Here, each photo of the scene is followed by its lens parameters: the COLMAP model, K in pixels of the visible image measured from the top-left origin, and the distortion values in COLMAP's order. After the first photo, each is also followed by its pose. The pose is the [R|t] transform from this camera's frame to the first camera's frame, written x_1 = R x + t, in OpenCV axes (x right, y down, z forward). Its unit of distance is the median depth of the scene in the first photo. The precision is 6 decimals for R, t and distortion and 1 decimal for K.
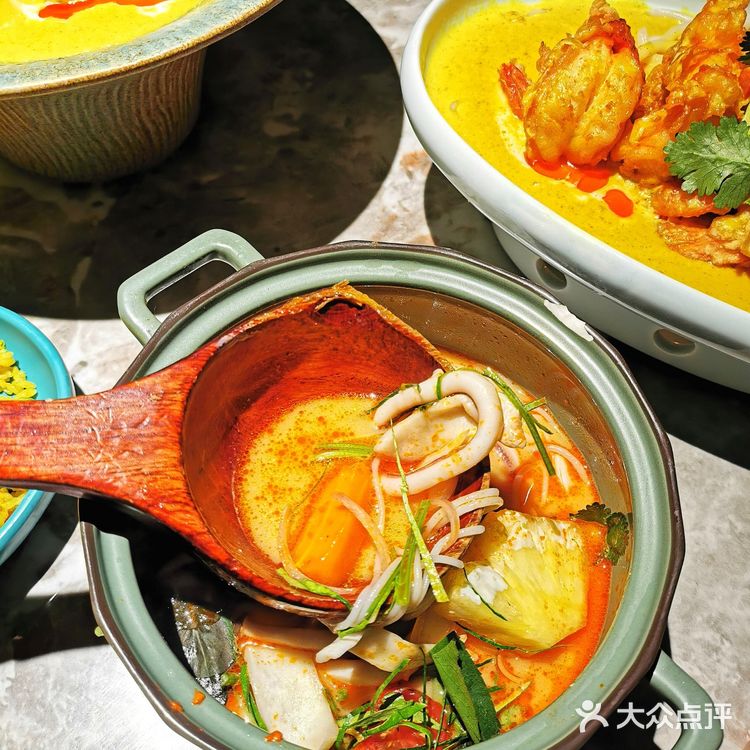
lens RADIAL K [[823.0, 0, 373.7], [0, 823.0, 380.5], [0, 0, 1]] dist [0.029586, 0.000000]
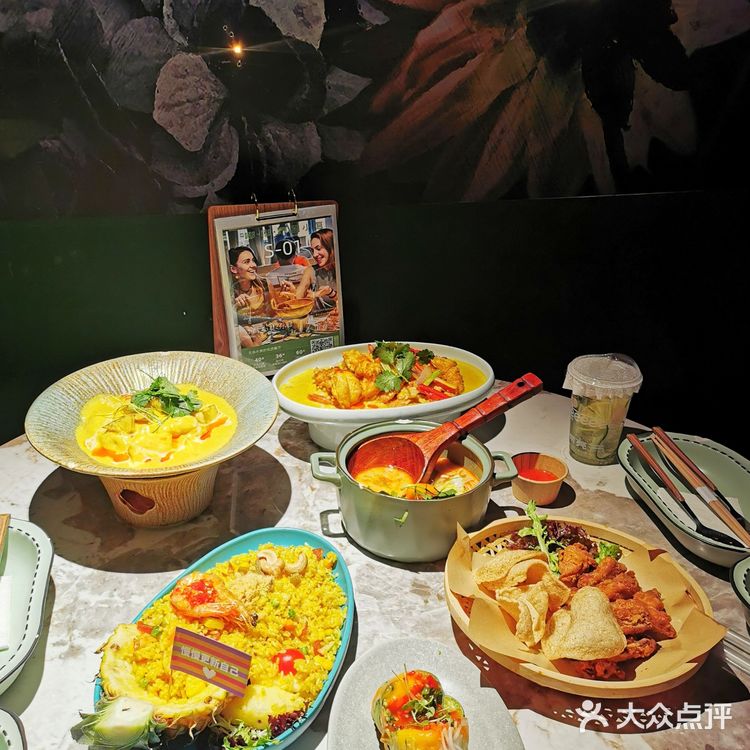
lens RADIAL K [[823.0, 0, 370.5], [0, 823.0, 373.5], [0, 0, 1]] dist [0.029586, 0.000000]
pose [[0.616727, -0.368348, 0.695677, -1.906497], [0.671526, 0.707317, -0.220805, 0.397476], [-0.410732, 0.603342, 0.683577, -1.263138]]
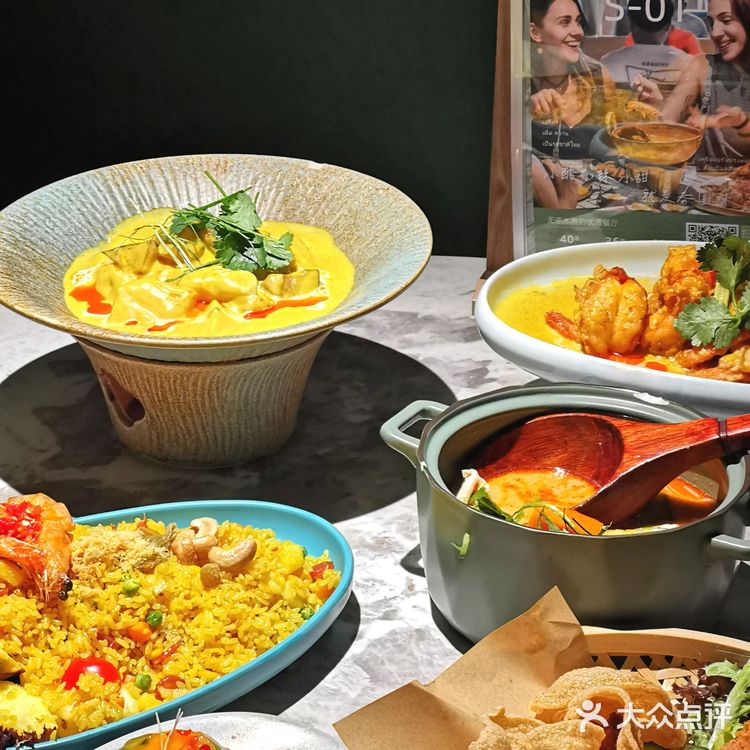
lens RADIAL K [[2264.3, 0, 376.4], [0, 2264.3, 375.1], [0, 0, 1]] dist [0.204619, 0.000000]
pose [[0.961942, -0.152798, 0.226538, -1.114101], [0.249027, 0.831484, -0.496609, 1.703510], [-0.112481, 0.534123, 0.837890, -2.347221]]
